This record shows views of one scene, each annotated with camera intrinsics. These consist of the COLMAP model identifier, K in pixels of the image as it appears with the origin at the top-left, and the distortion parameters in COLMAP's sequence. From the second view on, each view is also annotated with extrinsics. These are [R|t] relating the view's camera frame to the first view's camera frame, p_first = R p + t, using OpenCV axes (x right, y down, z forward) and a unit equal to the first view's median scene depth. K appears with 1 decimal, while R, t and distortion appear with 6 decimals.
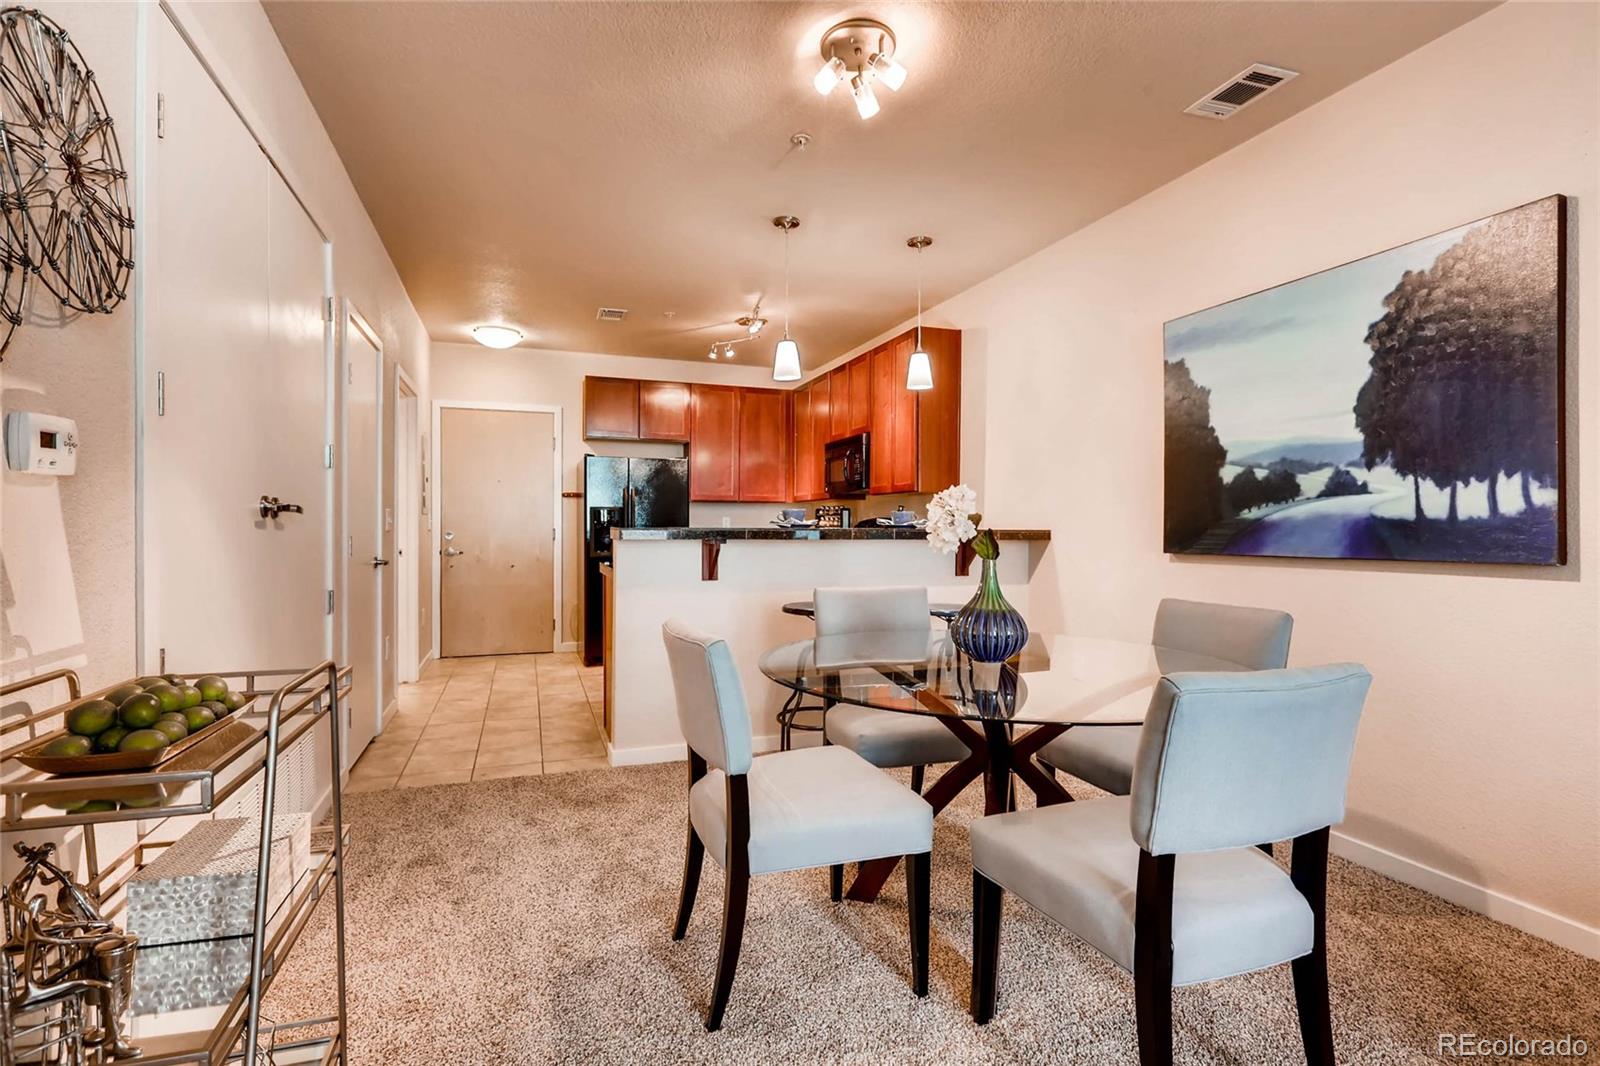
lens RADIAL K [[771.8, 0, 800.0], [0, 771.8, 533.0], [0, 0, 1]] dist [0.017228, 0.000027]
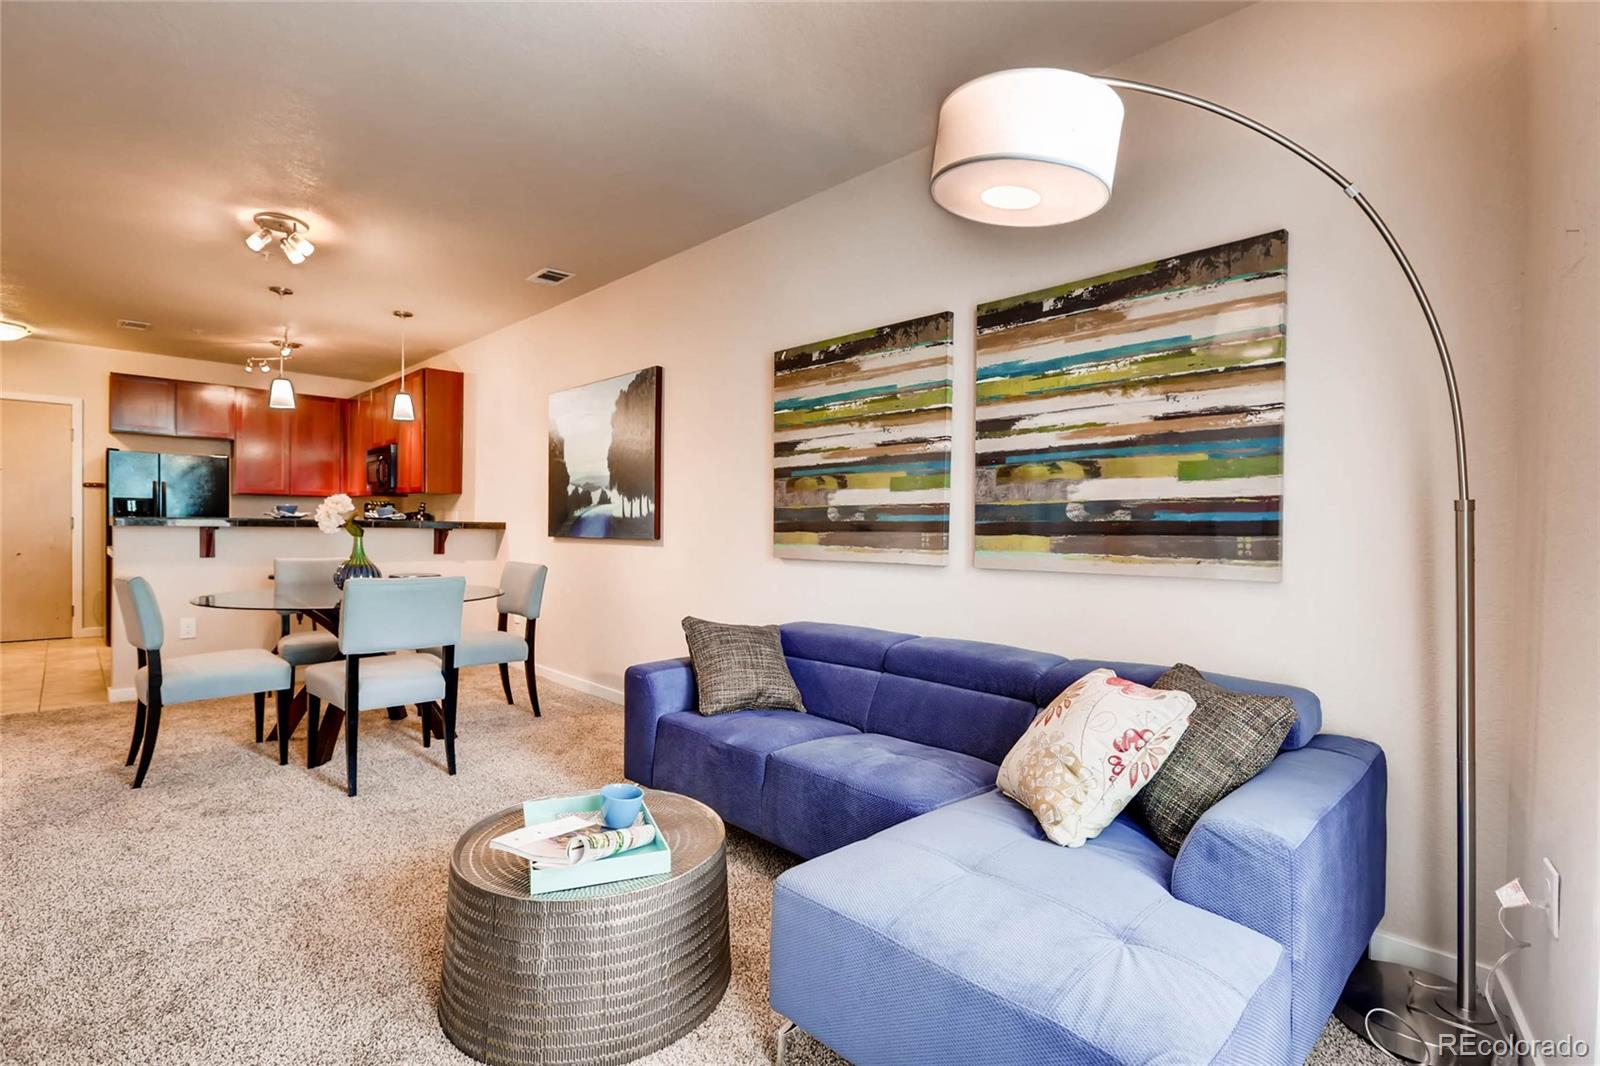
lens RADIAL K [[771.8, 0, 800.0], [0, 771.8, 533.0], [0, 0, 1]] dist [0.017228, 0.000027]
pose [[0.916916, 0.004280, 0.399057, 0.248265], [-0.007058, 0.999960, 0.005493, 0.004500], [-0.399017, -0.007854, 0.916910, -0.556548]]
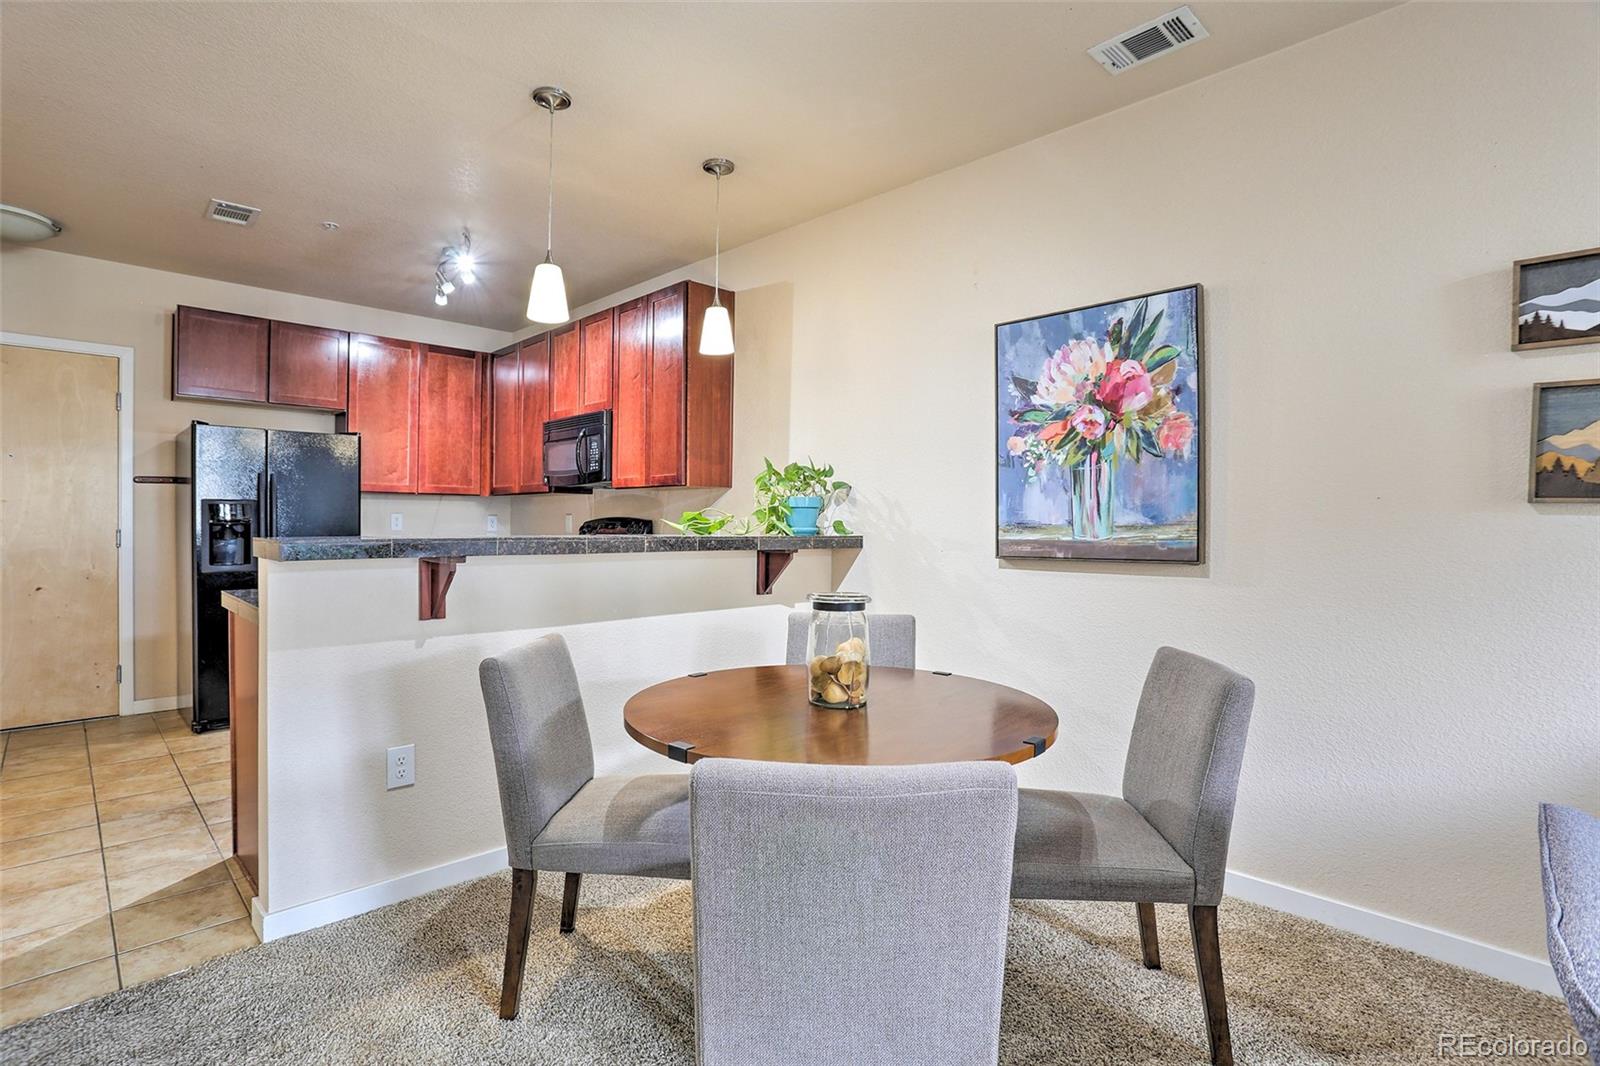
lens RADIAL K [[787.7, 0, 794.1], [0, 787.7, 525.1], [0, 0, 1]] dist [-0.100495, 0.054616]
pose [[0.908504, 0.003971, 0.417857, -0.096564], [-0.002581, 0.999989, -0.003891, -0.012417], [-0.417867, 0.002457, 0.908505, 0.258779]]
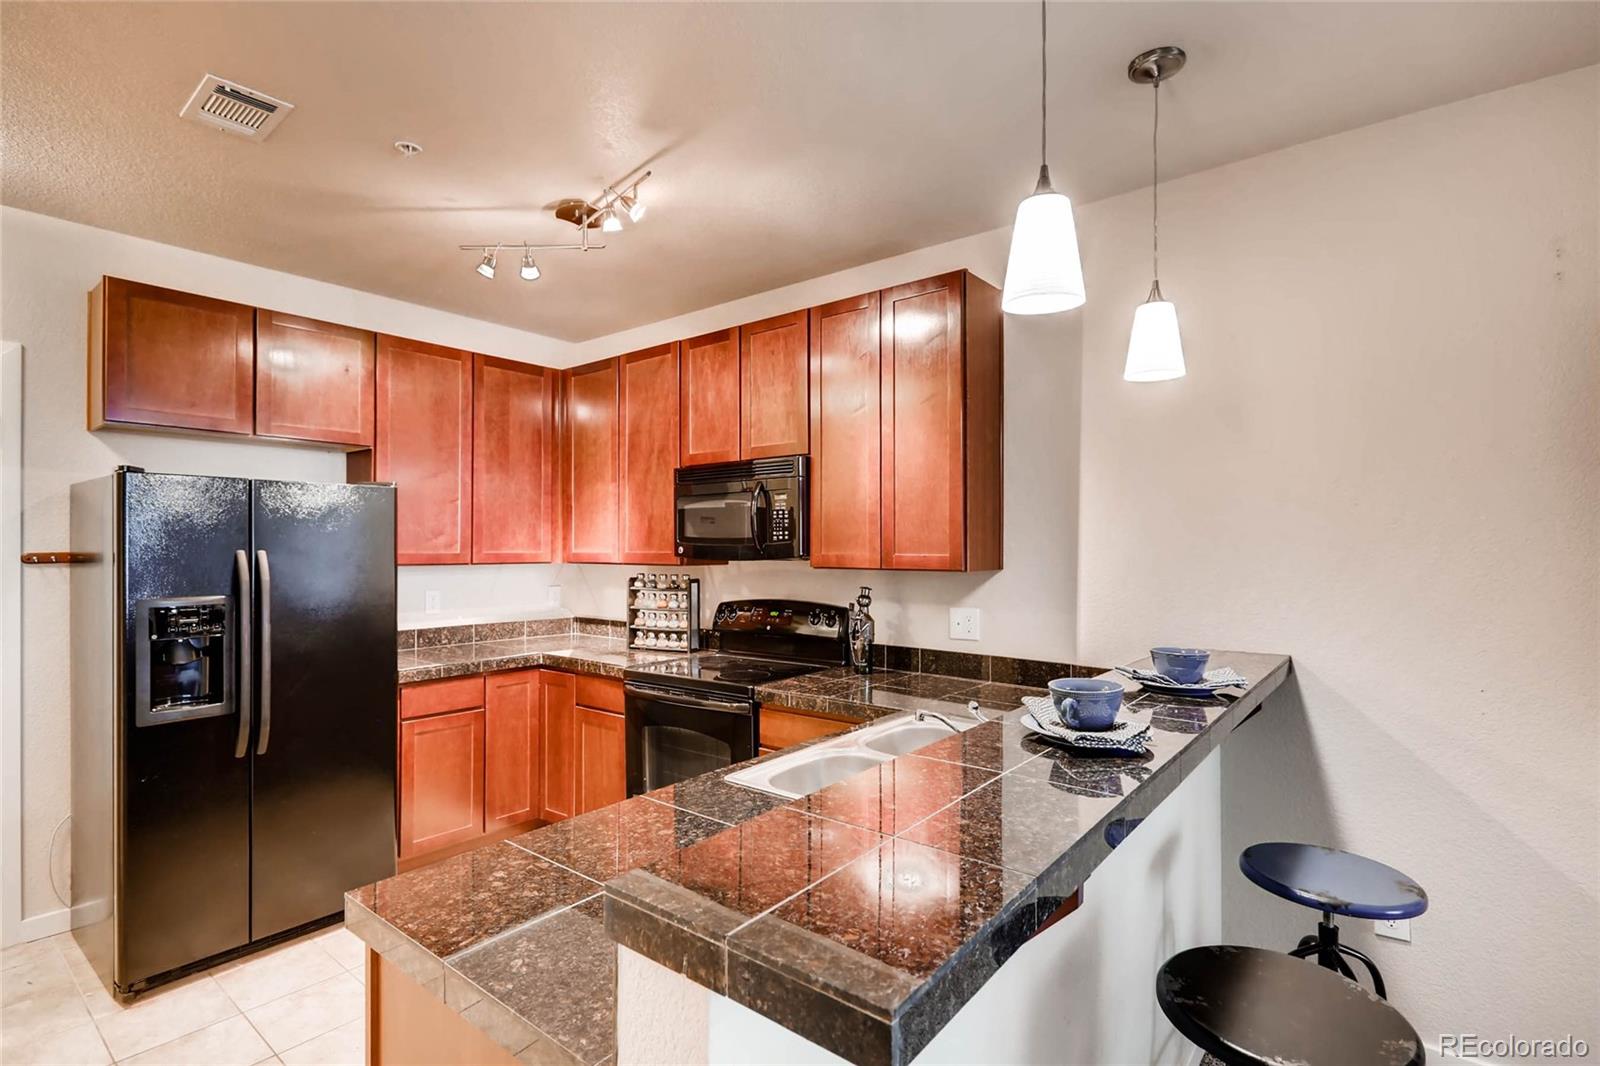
lens RADIAL K [[783.8, 0, 768.4], [0, 783.8, 533.7], [0, 0, 1]] dist [0.052605, 0.000001]
pose [[0.872986, 0.006613, 0.487700, -0.276171], [0.004479, 0.999757, -0.021574, -0.080985], [-0.487724, 0.021018, 0.872745, 0.685005]]
